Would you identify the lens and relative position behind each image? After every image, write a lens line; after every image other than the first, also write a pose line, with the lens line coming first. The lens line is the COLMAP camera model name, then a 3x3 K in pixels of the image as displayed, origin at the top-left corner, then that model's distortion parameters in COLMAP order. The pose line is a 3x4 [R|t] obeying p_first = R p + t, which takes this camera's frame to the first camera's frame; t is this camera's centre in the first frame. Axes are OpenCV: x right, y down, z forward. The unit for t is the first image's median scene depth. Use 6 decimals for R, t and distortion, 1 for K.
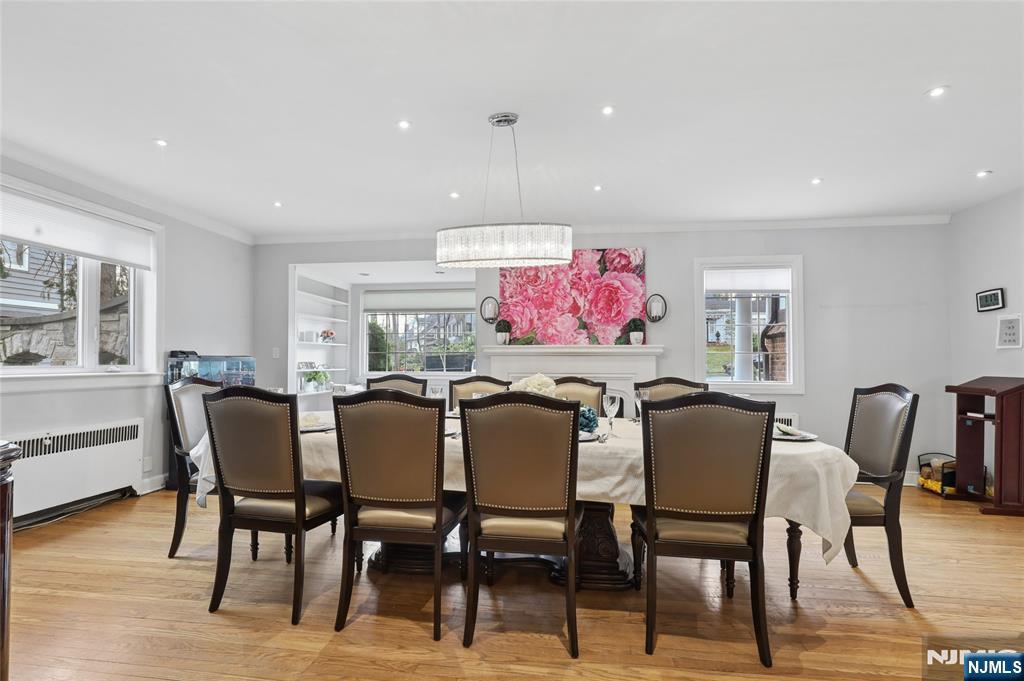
lens RADIAL K [[469.0, 0, 513.0], [0, 469.0, 350.1], [0, 0, 1]] dist [-0.000260, -0.000519]
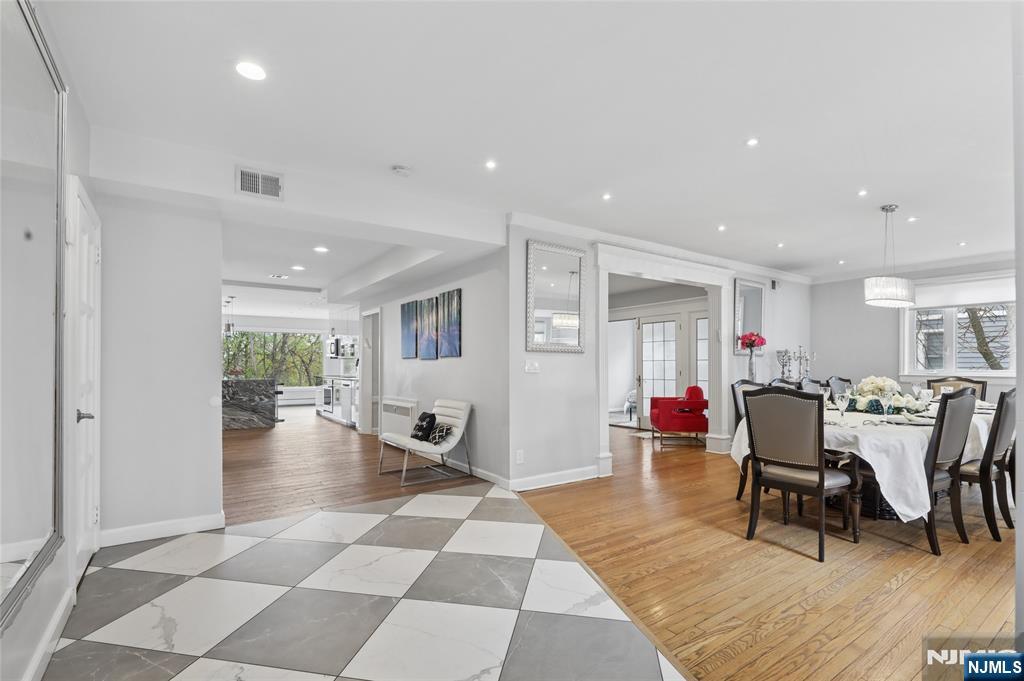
lens RADIAL K [[469.0, 0, 491.9], [0, 469.0, 362.9], [0, 0, 1]] dist [-0.000260, -0.000519]
pose [[-0.751816, -0.007641, -0.659329, 1.089312], [0.009845, 0.999691, -0.022811, 0.015037], [0.659300, -0.023641, -0.751508, 0.718331]]
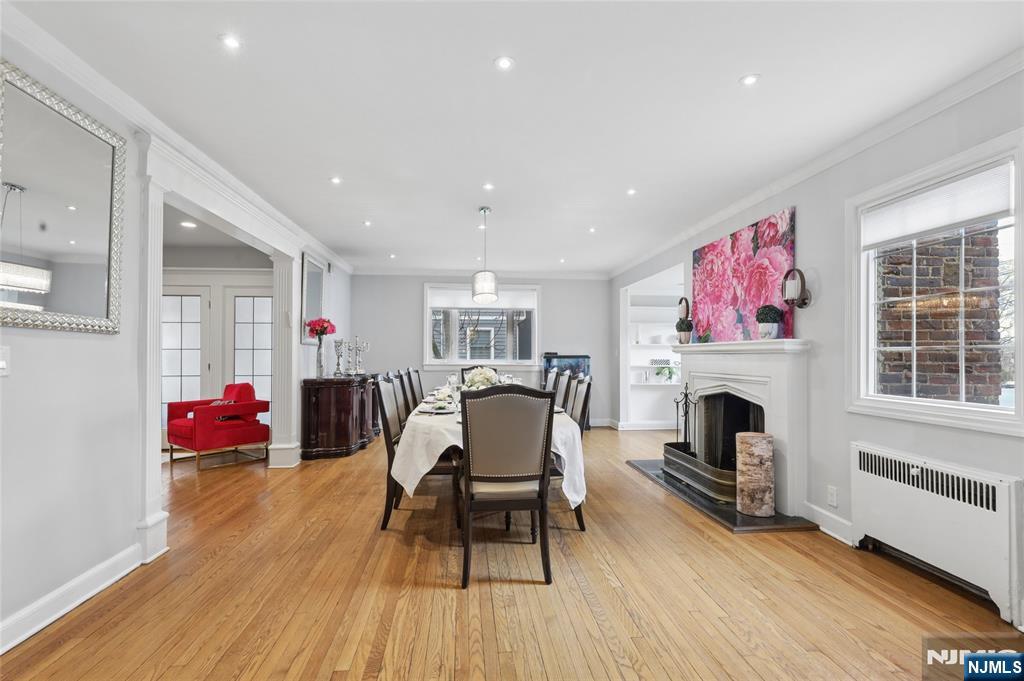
lens RADIAL K [[469.0, 0, 511.2], [0, 469.0, 351.4], [0, 0, 1]] dist [-0.000260, -0.000519]
pose [[0.234106, -0.010862, -0.972150, 0.883810], [0.021301, 0.999755, -0.006041, 0.003792], [0.971978, -0.019293, 0.234280, 0.392791]]
